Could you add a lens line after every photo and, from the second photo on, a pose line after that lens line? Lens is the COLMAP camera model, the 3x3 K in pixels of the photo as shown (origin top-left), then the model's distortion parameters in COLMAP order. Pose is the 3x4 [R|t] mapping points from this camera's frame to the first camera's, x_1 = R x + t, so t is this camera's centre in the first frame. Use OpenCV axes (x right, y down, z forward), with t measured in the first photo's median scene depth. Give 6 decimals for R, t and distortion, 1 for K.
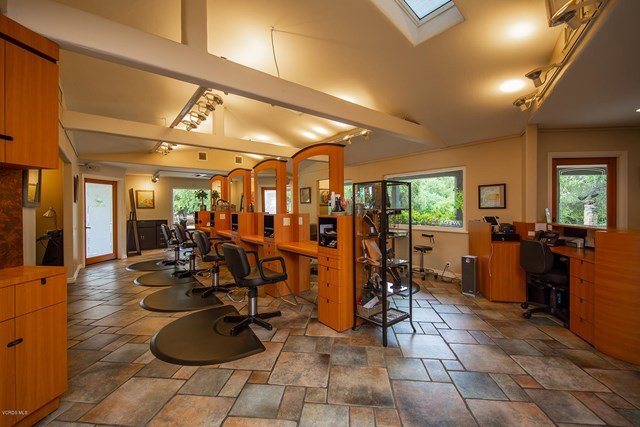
lens RADIAL K [[273.8, 0, 321.3], [0, 273.8, 210.3], [0, 0, 1]] dist [0.009412, -0.004511]
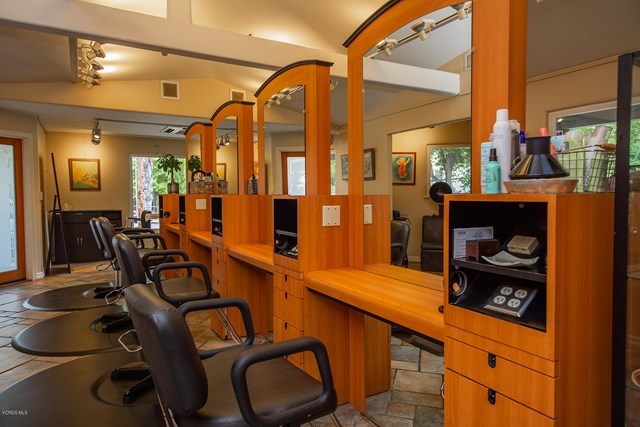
lens RADIAL K [[425.6, 0, 320.8], [0, 425.6, 214.6], [0, 0, 1]] dist [0.002177, 0.001578]
pose [[0.990462, 0.007858, -0.137565, -0.034070], [-0.002302, 0.999177, 0.040505, 0.009126], [0.137770, -0.039802, 0.989664, 0.237259]]
